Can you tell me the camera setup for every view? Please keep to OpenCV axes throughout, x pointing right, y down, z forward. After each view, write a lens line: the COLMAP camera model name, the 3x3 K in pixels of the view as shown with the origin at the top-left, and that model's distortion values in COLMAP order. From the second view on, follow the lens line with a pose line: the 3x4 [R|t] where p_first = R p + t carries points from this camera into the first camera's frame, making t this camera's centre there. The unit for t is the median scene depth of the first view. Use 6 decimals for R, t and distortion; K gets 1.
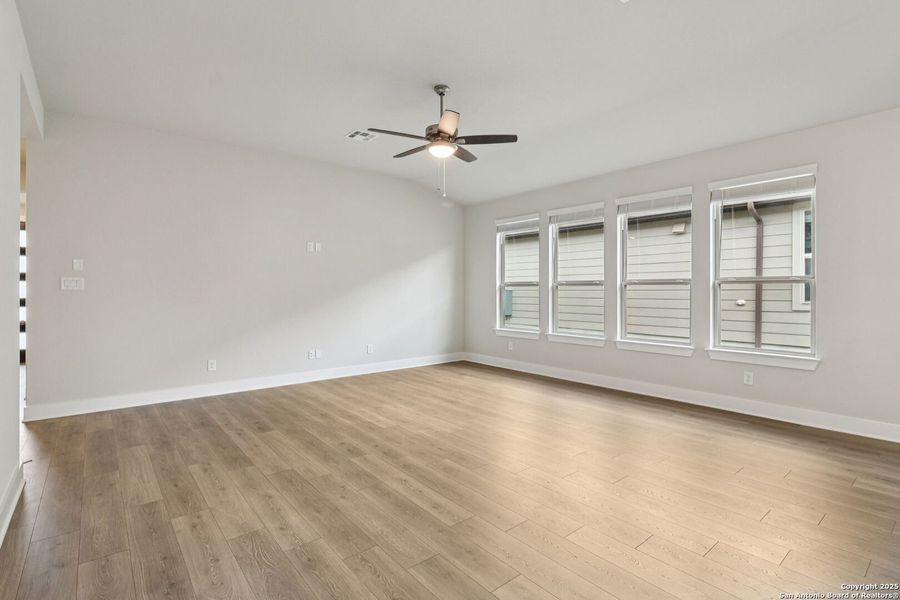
lens RADIAL K [[426.1, 0, 451.9], [0, 426.1, 301.9], [0, 0, 1]] dist [0.001547, -0.000039]
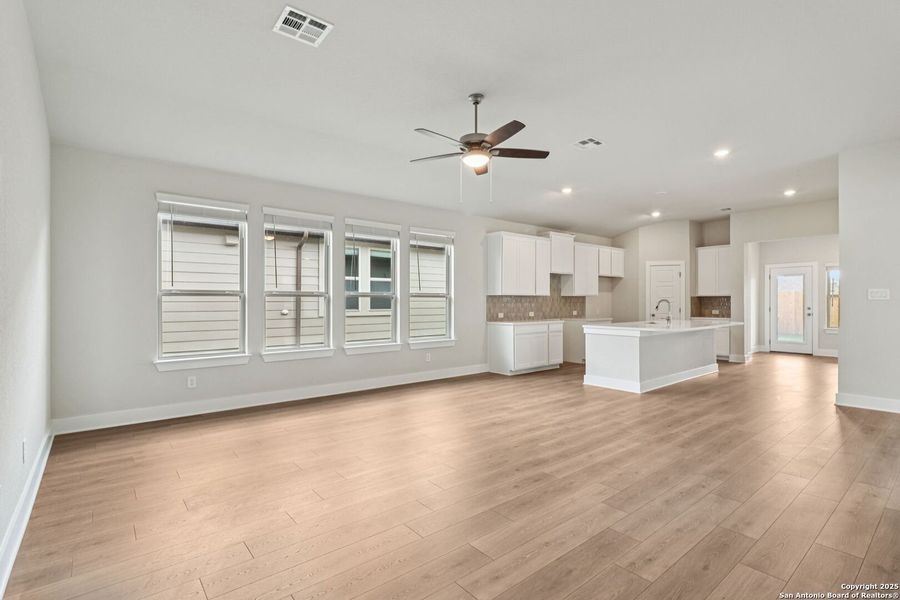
lens RADIAL K [[426.1, 0, 451.9], [0, 426.1, 301.9], [0, 0, 1]] dist [0.001547, -0.000039]
pose [[0.007775, 0.002162, 0.999967, -0.945888], [0.027374, 0.999622, -0.002374, -0.021896], [-0.999595, 0.027391, 0.007713, 0.970673]]
